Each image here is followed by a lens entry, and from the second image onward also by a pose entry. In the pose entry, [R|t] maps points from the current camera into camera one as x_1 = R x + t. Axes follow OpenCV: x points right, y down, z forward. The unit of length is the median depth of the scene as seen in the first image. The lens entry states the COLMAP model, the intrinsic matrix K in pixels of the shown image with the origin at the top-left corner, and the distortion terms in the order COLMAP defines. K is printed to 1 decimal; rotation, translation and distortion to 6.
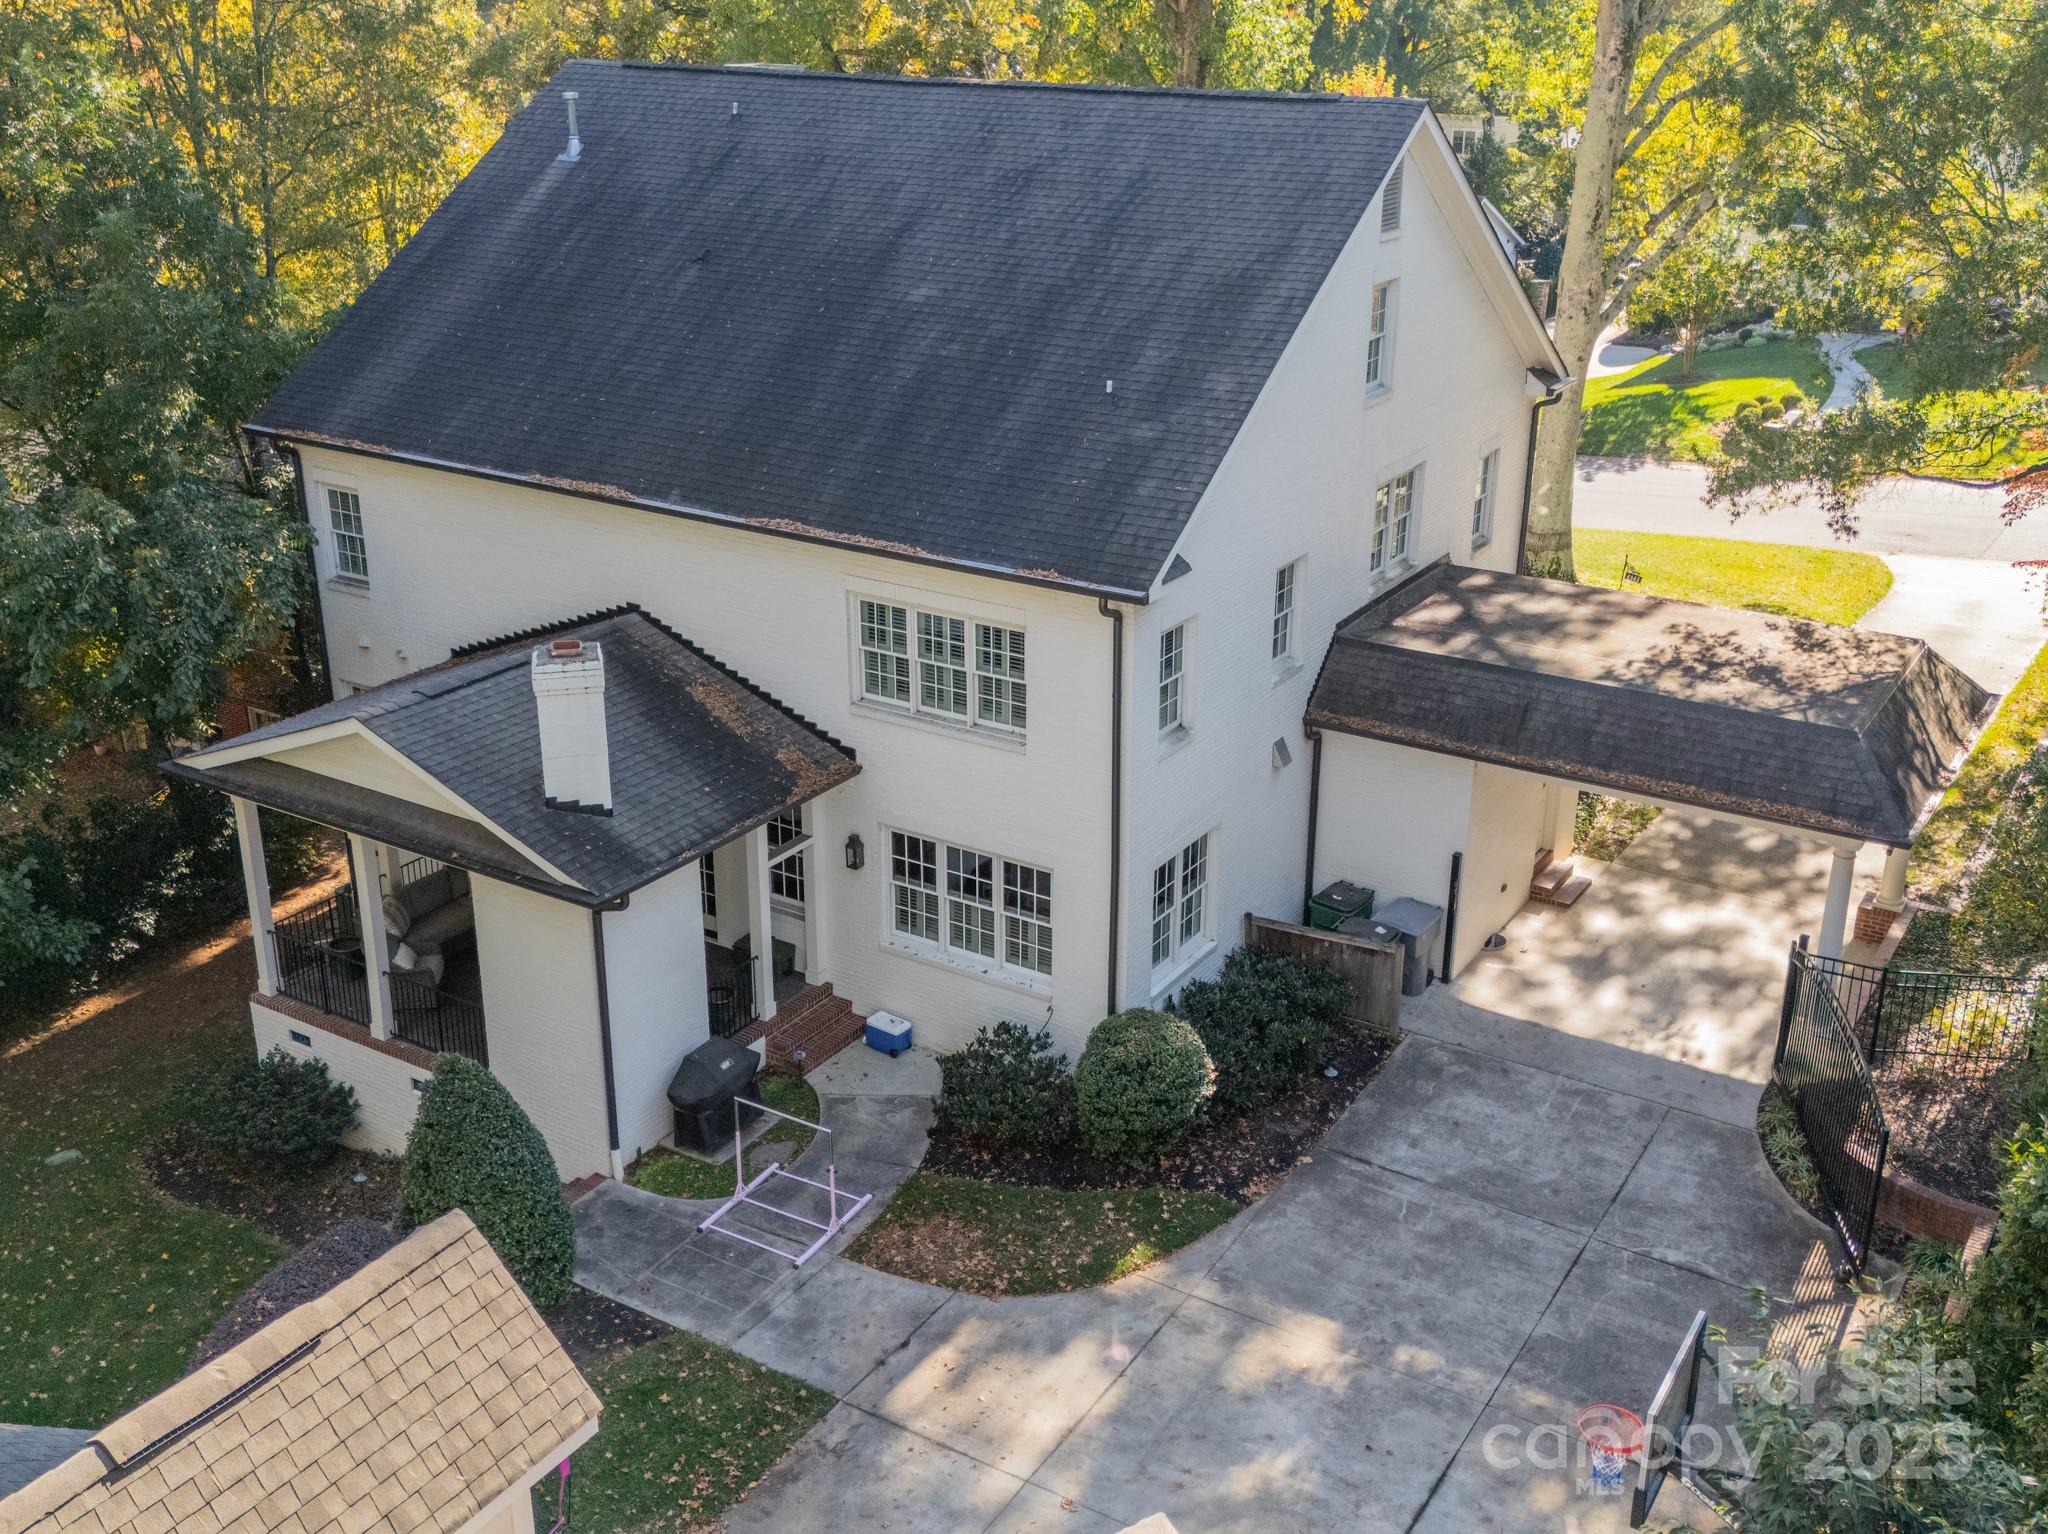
lens RADIAL K [[1961.8, 0, 1025.0], [0, 1961.8, 764.0], [0, 0, 1]] dist [0.009395, 0.000000]
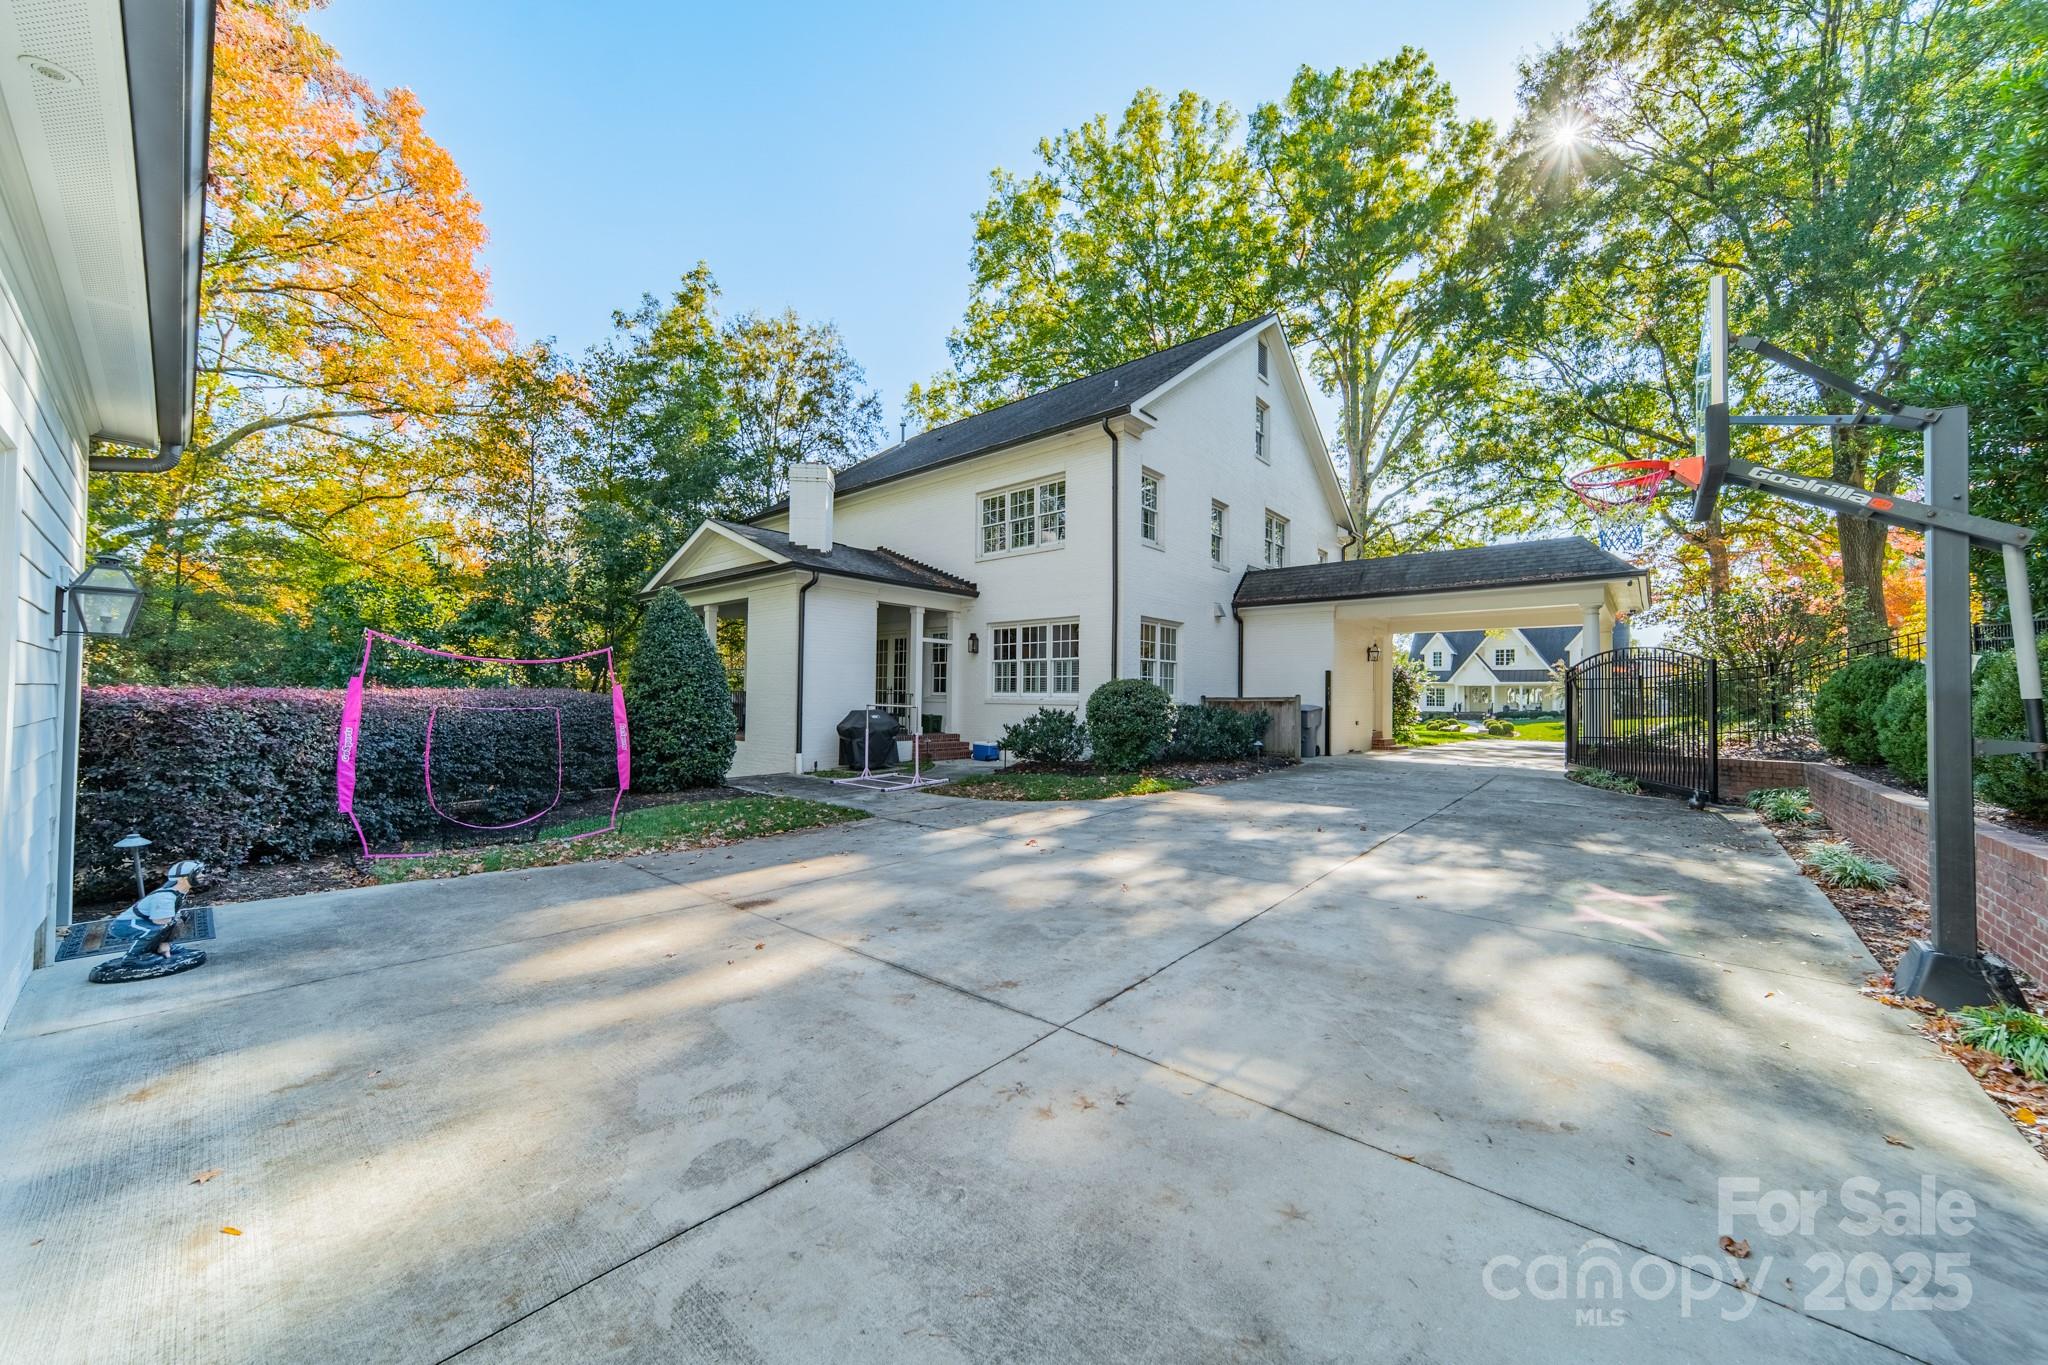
lens RADIAL K [[722.1, 0, 1021.2], [0, 722.1, 687.0], [0, 0, 1]] dist [0.009172, 0.000508]
pose [[0.989243, 0.007524, -0.146086, 0.053908], [-0.063037, 0.923115, -0.379321, 0.337055], [0.132000, 0.384450, 0.913660, 0.434661]]
